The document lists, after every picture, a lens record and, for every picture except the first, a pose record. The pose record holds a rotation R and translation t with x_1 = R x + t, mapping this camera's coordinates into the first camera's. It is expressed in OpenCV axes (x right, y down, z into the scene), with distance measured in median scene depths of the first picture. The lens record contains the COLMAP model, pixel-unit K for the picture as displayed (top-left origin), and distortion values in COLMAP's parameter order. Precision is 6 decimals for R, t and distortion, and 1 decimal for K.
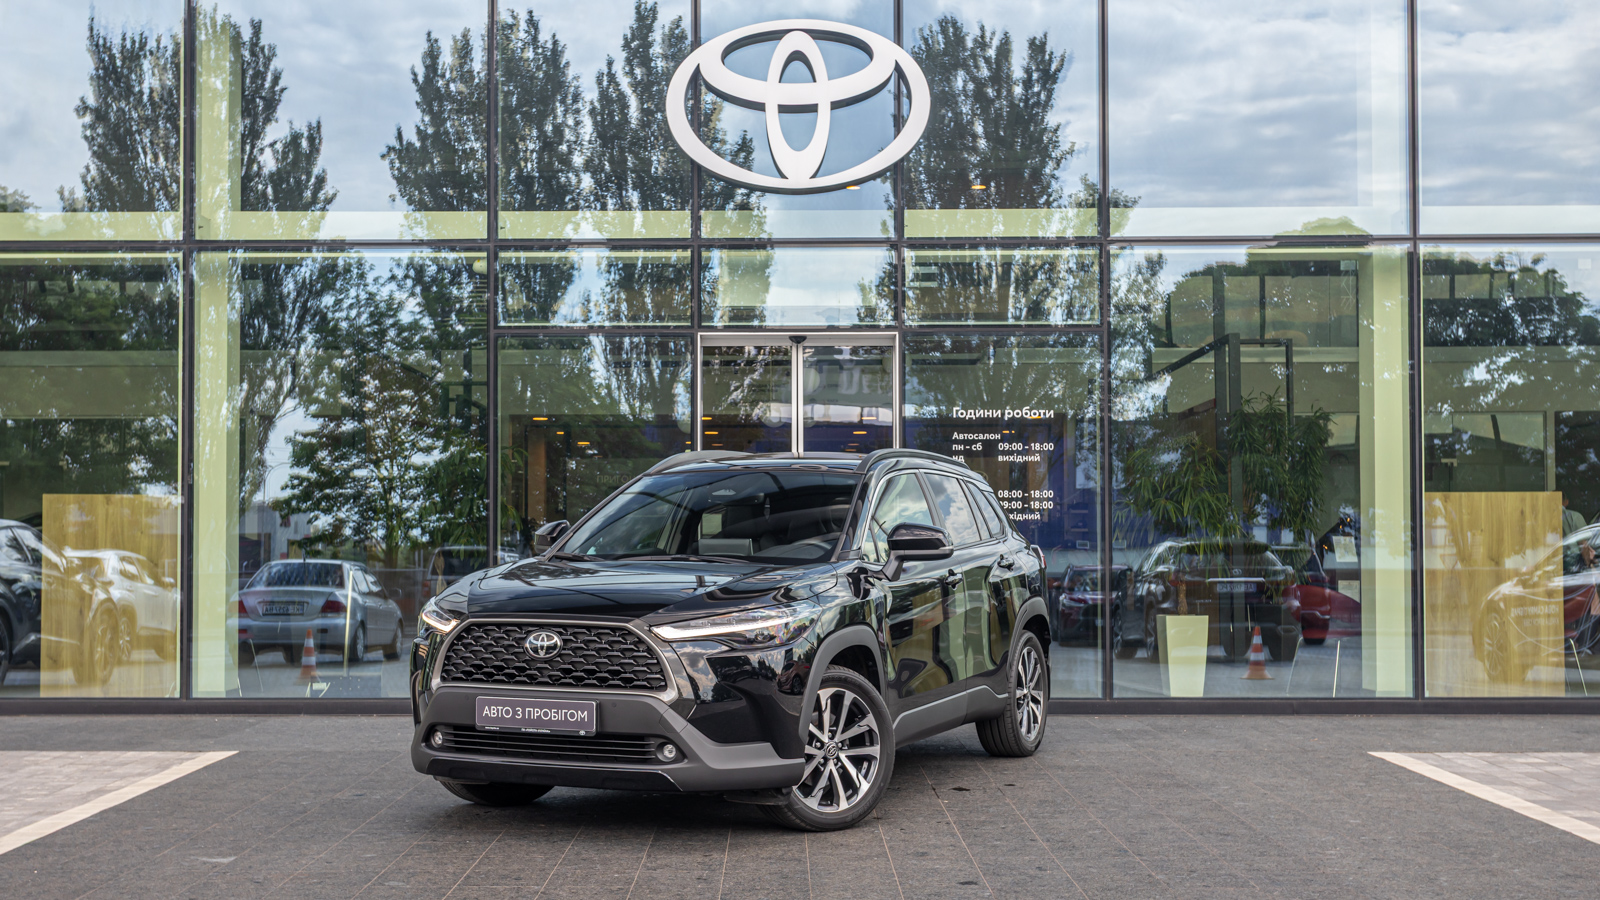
lens RADIAL K [[1743.5, 0, 805.8], [0, 1743.5, 457.8], [0, 0, 1]] dist [0.001091, 0.007966]
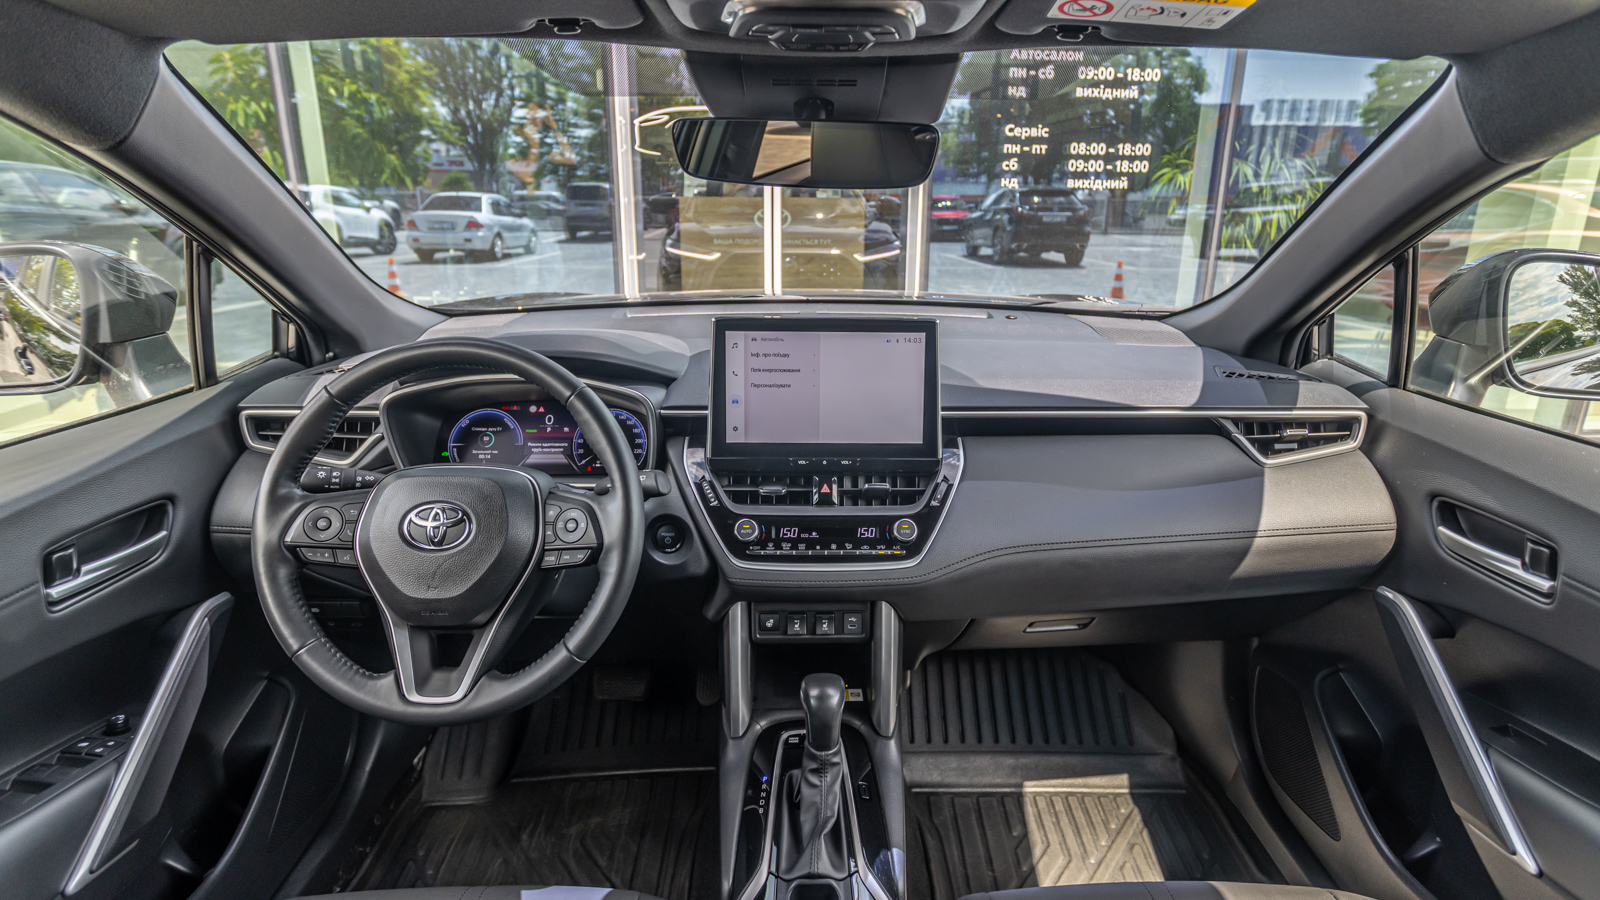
lens RADIAL K [[754.1, 0, 809.0], [0, 754.1, 423.1], [0, 0, 1]] dist [-0.001384, 0.000172]
pose [[0.999019, -0.001828, 0.044236, -0.003126], [-0.013984, 0.934975, 0.354438, 0.010876], [-0.042007, -0.354709, 0.934033, 0.417377]]
